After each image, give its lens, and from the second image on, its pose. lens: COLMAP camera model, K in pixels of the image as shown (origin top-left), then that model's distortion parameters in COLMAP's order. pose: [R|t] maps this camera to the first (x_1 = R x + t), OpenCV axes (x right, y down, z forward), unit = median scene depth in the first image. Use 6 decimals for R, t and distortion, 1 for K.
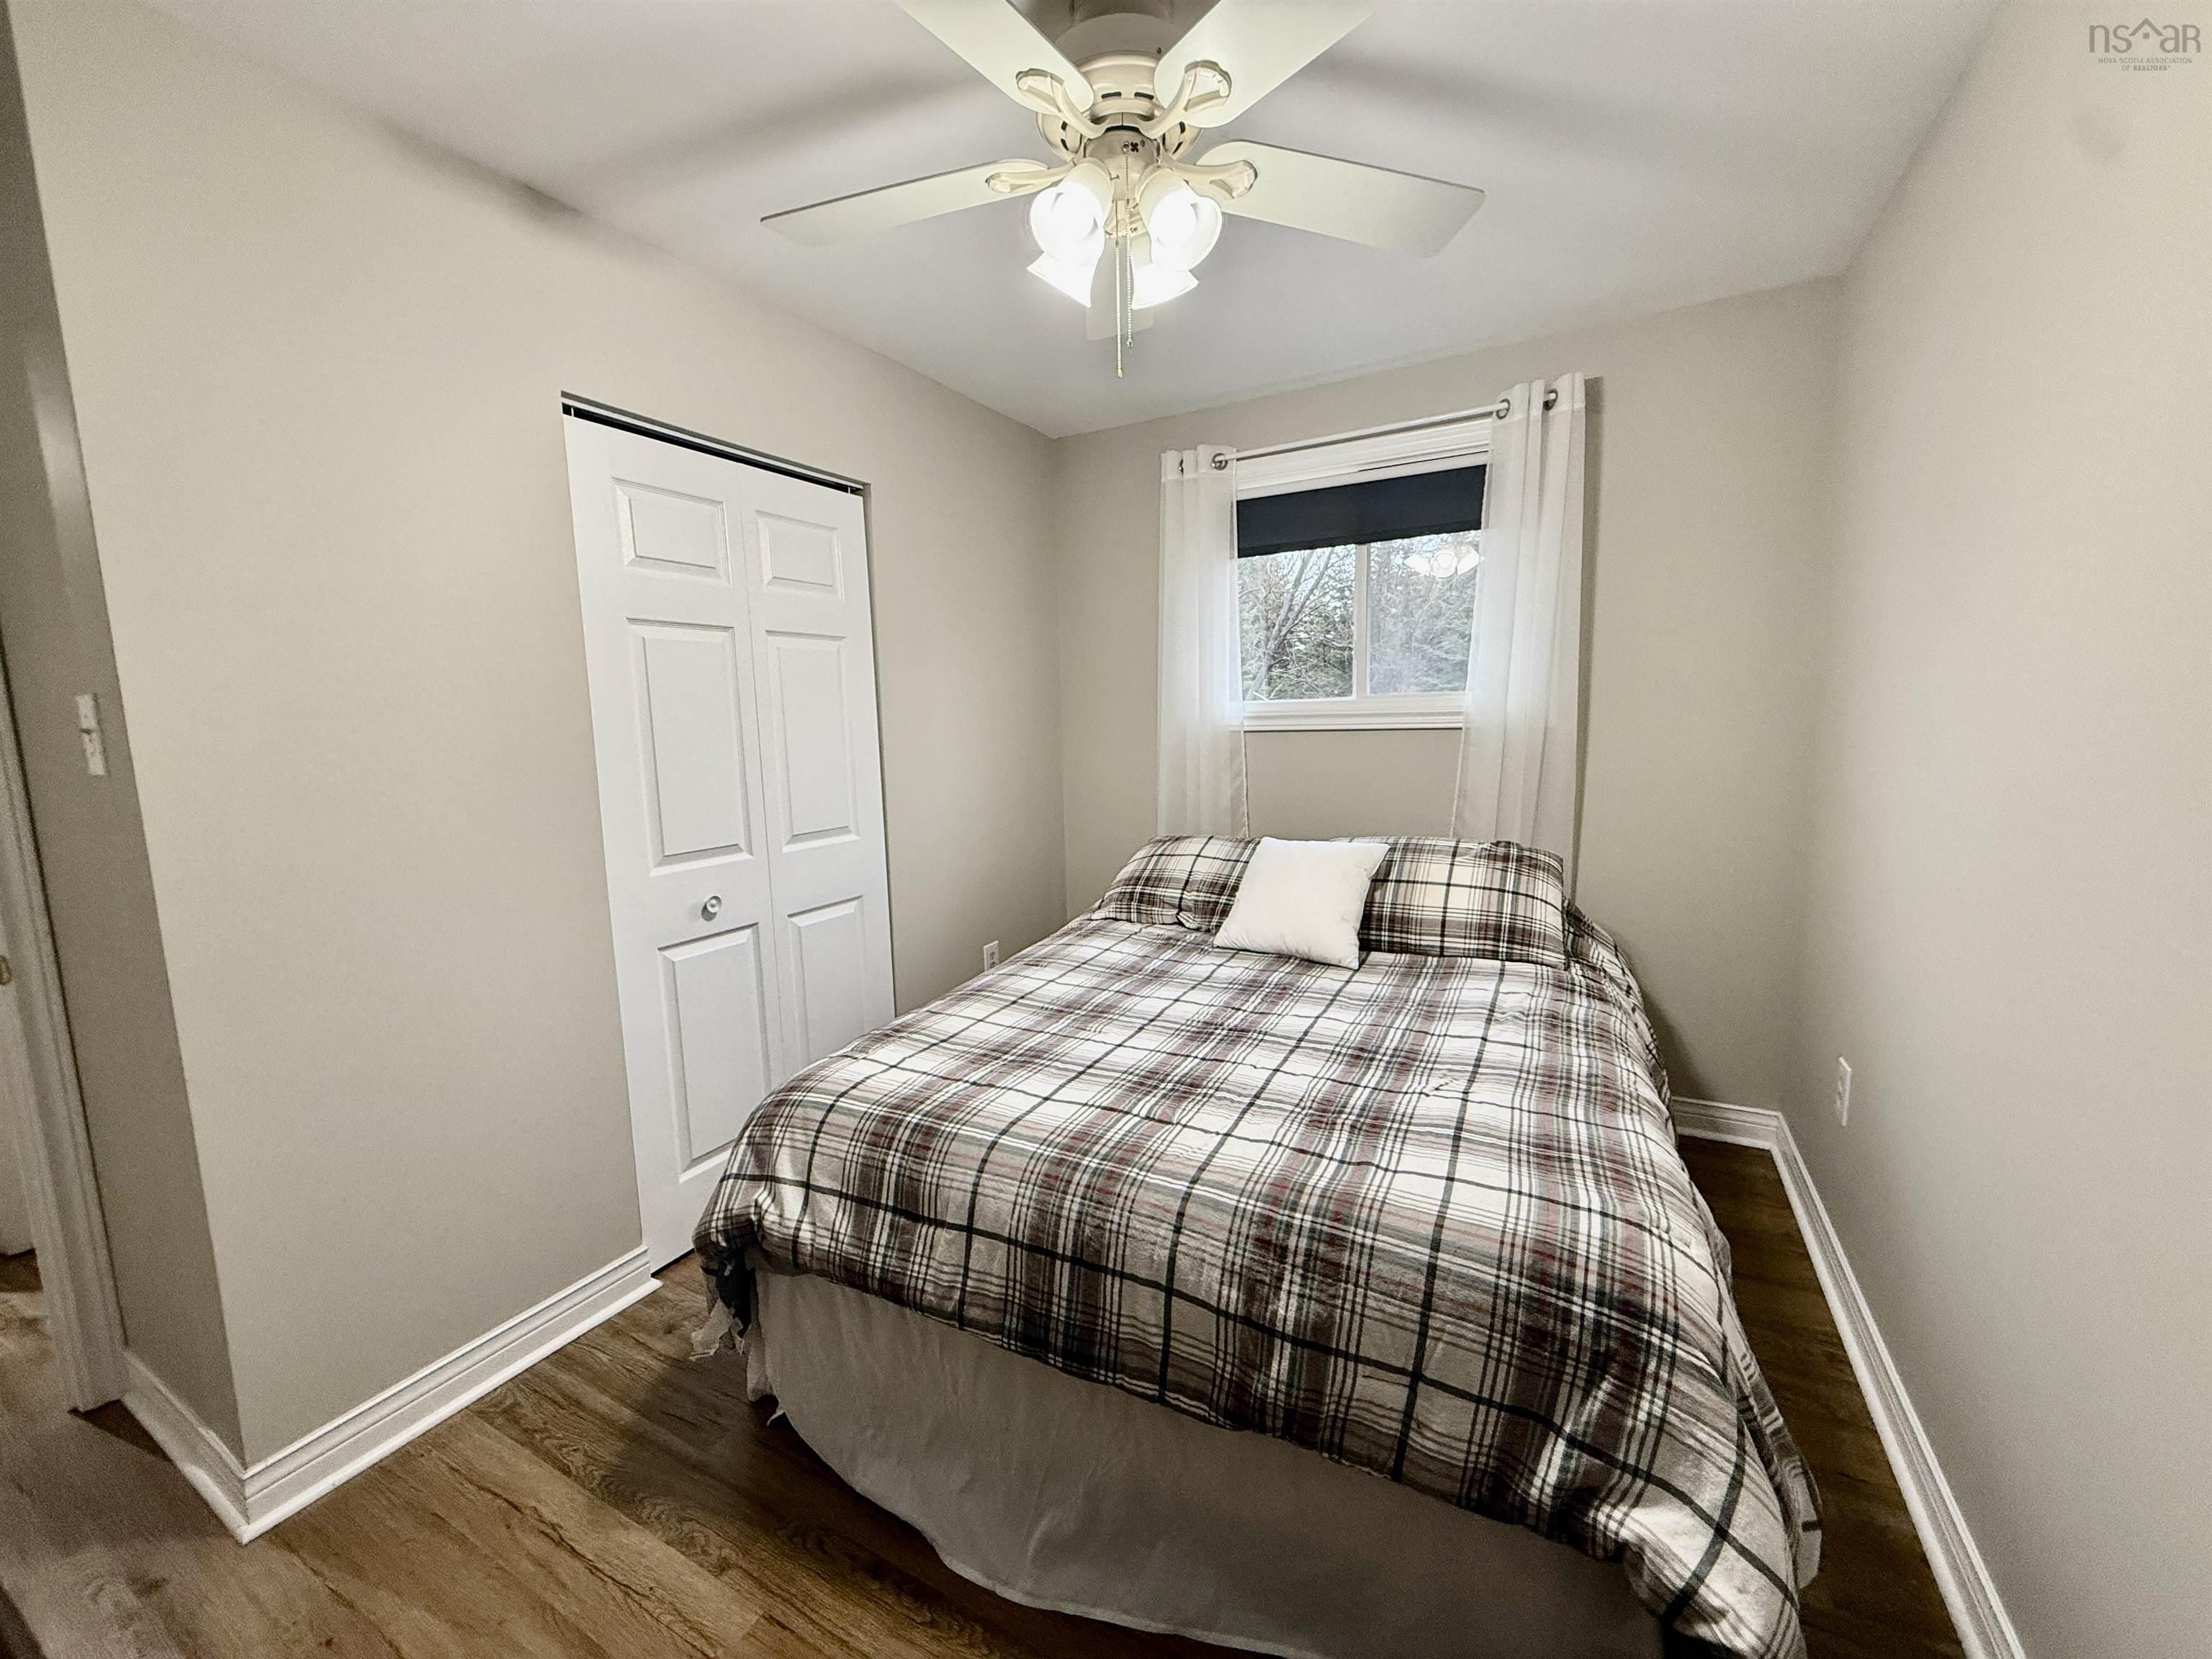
lens RADIAL K [[877.0, 0, 1107.4], [0, 877.0, 830.3], [0, 0, 1]] dist [-0.000664, 0.000205]
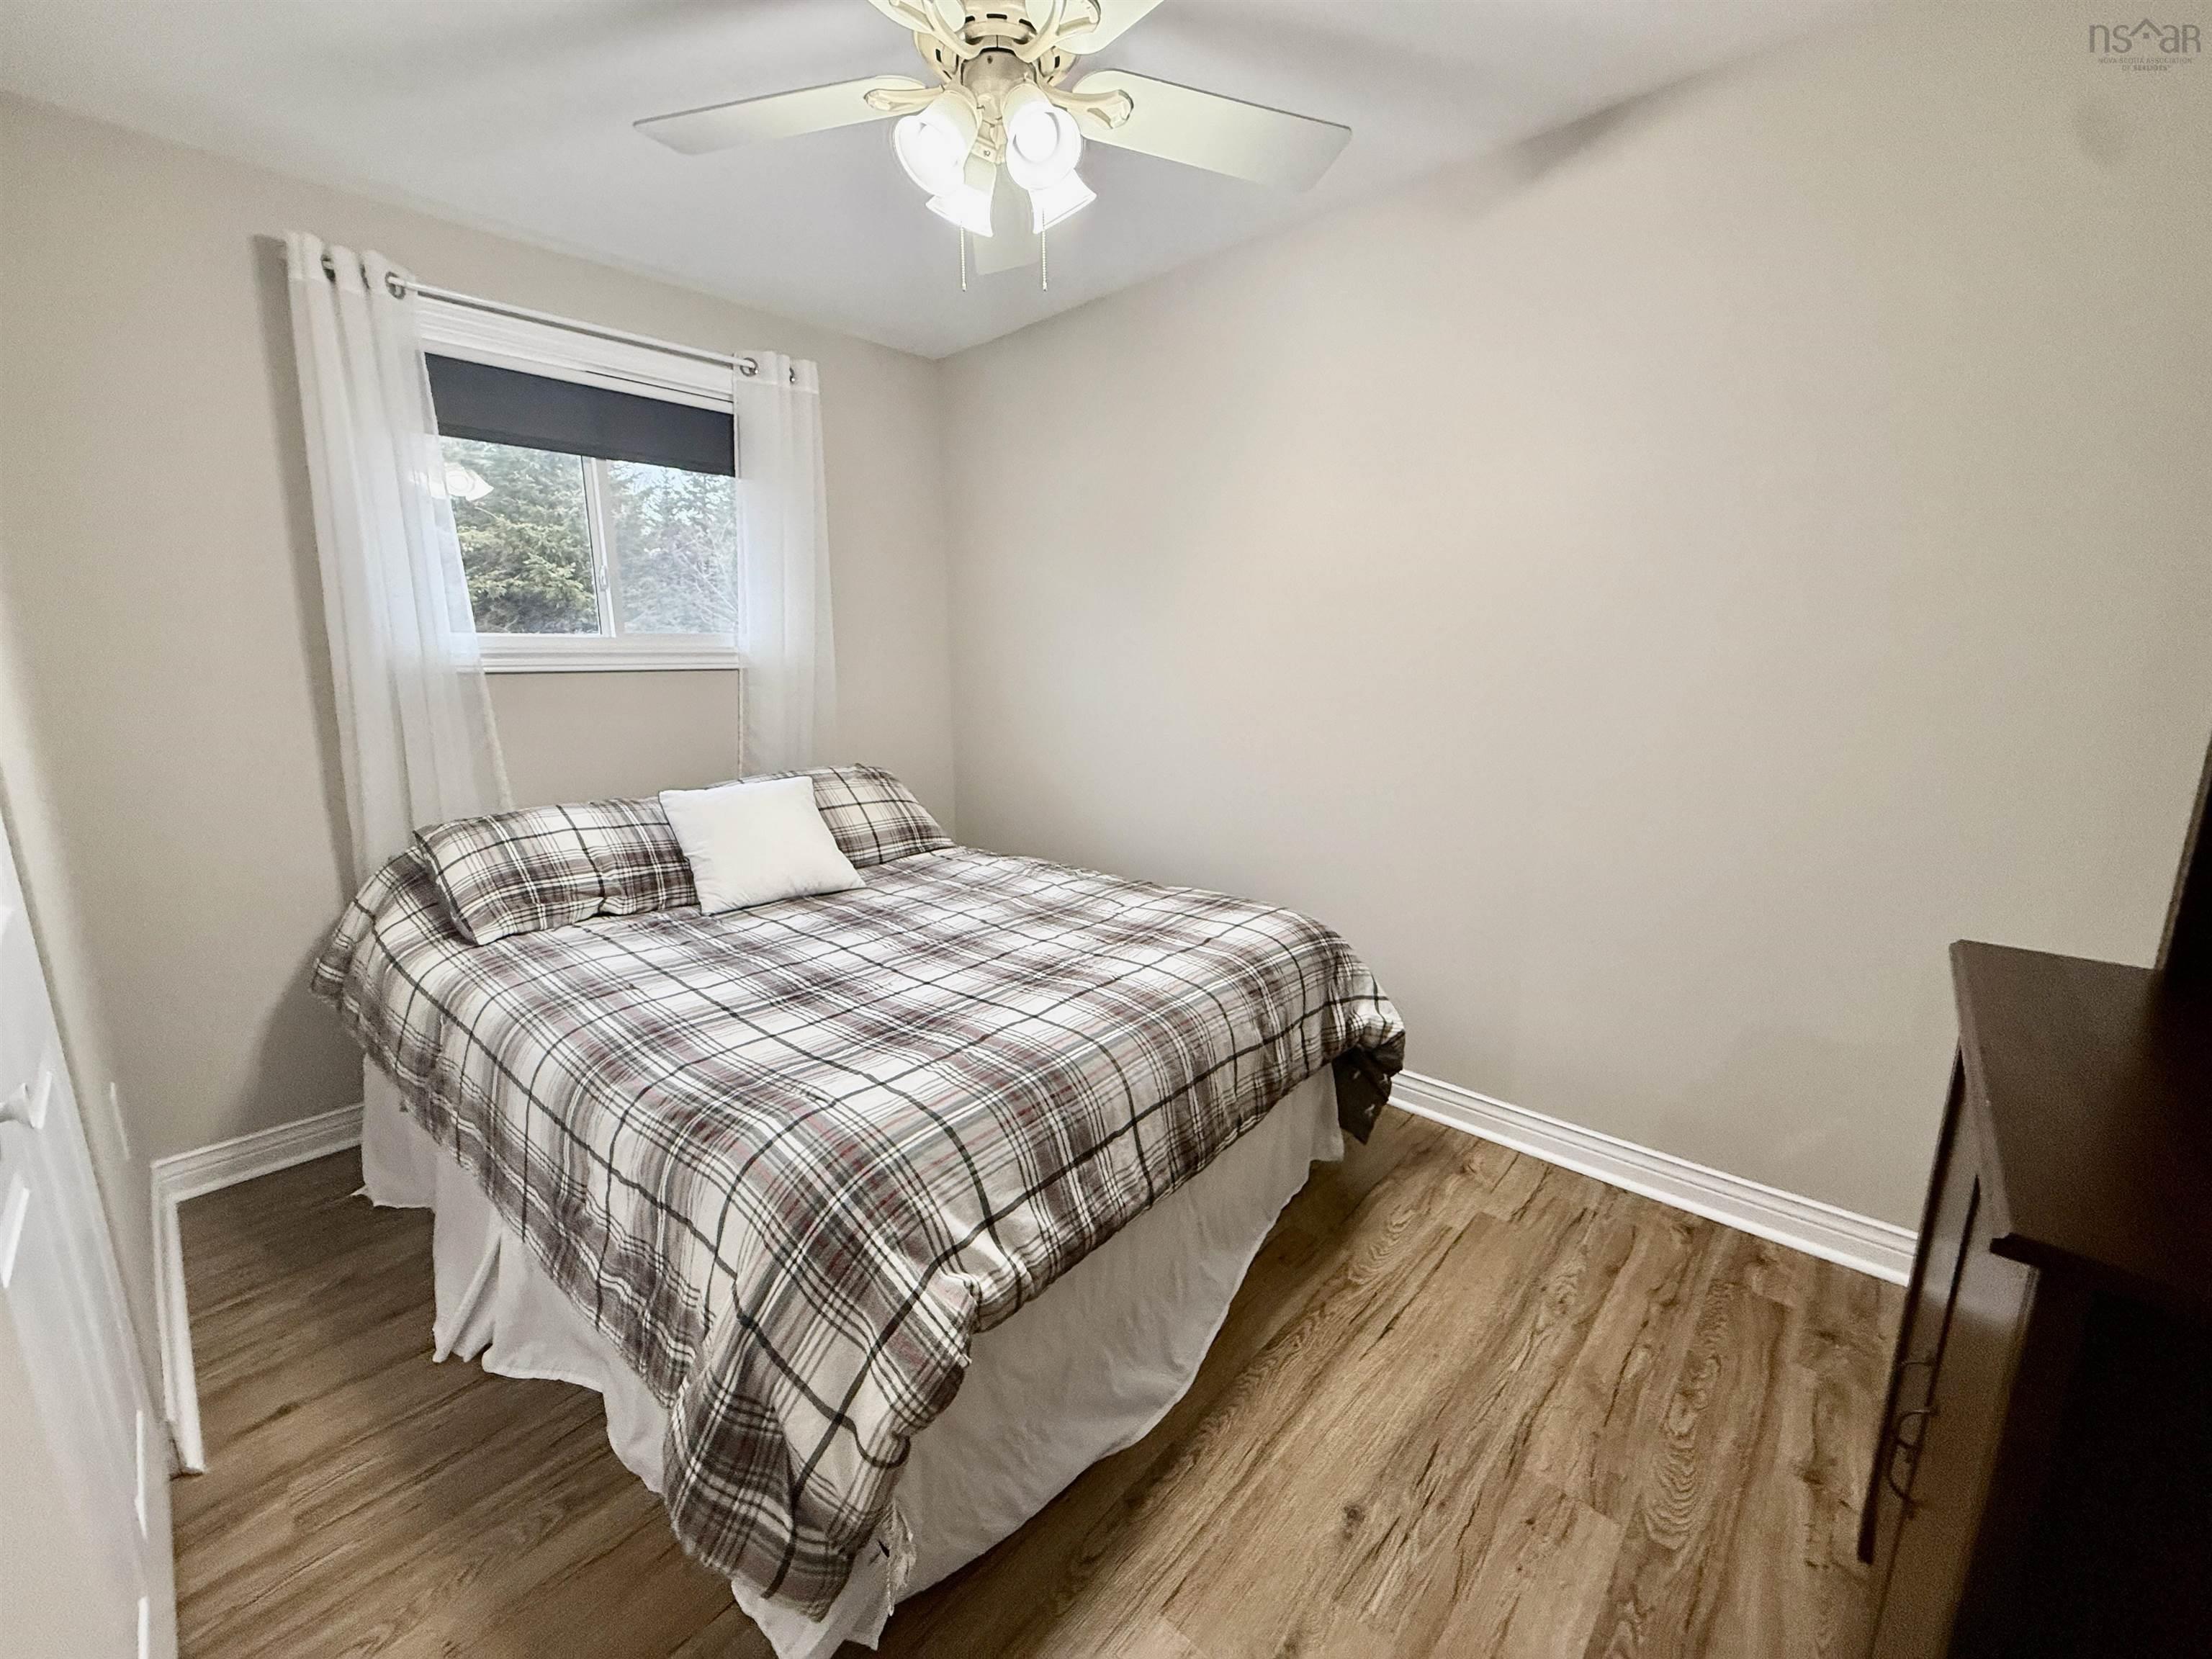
lens RADIAL K [[877.0, 0, 1086.7], [0, 877.0, 830.5], [0, 0, 1]] dist [-0.000664, 0.000205]
pose [[0.241306, -0.167591, 0.955868, -0.762419], [0.126993, 0.981959, 0.140107, -0.031072], [-0.962104, 0.087580, 0.258235, 0.508730]]
